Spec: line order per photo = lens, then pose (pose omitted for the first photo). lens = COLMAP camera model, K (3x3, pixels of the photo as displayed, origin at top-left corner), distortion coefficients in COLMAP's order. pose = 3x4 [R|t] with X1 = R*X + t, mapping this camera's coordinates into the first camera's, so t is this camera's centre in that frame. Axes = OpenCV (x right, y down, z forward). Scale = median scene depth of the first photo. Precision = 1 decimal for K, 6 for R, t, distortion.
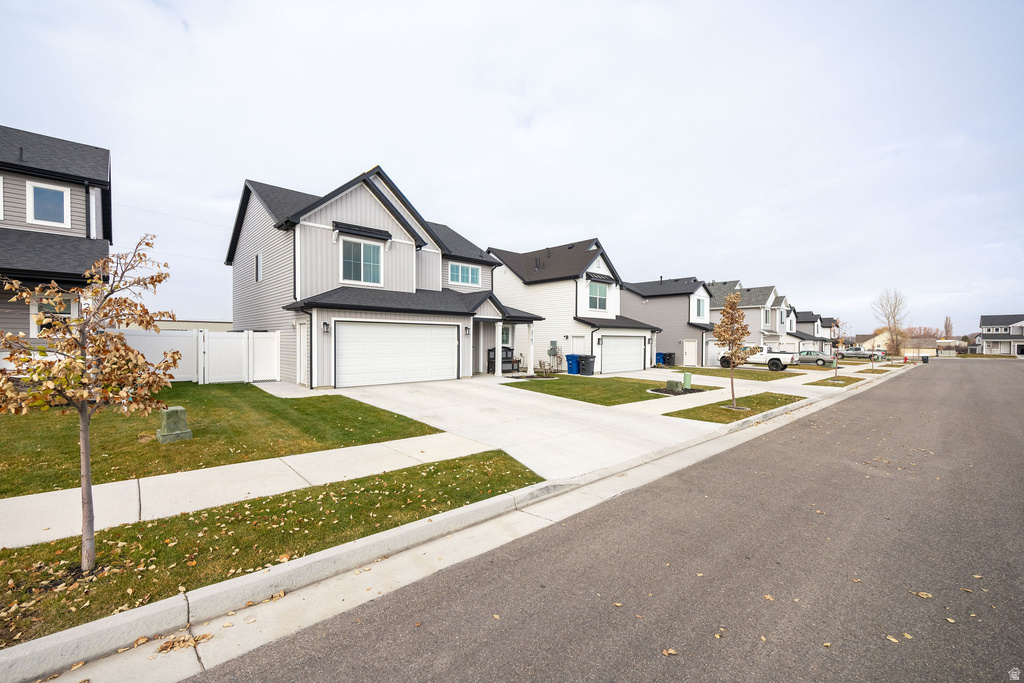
lens RADIAL K [[431.0, 0, 512.0], [0, 431.0, 341.5], [0, 0, 1]] dist [0.000997, 0.000047]
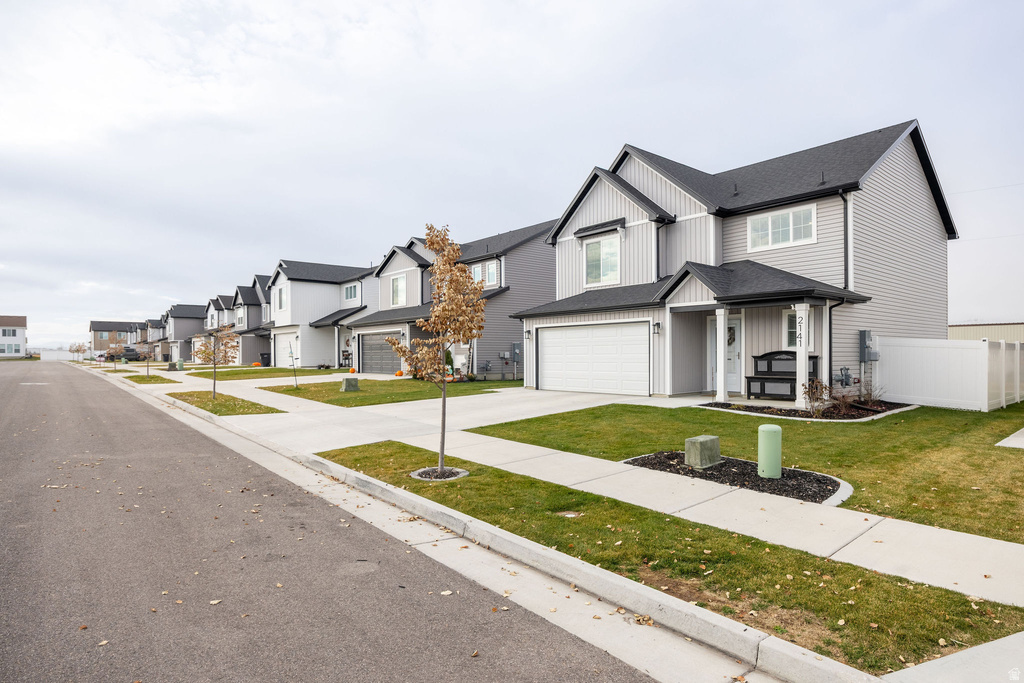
lens RADIAL K [[539.4, 0, 512.0], [0, 539.4, 341.5], [0, 0, 1]] dist [-0.000547, -0.000088]
pose [[-0.033032, -0.023650, -0.999174, 0.782454], [0.006469, 0.999694, -0.023876, 0.016037], [0.999433, -0.007253, -0.032869, 0.801850]]
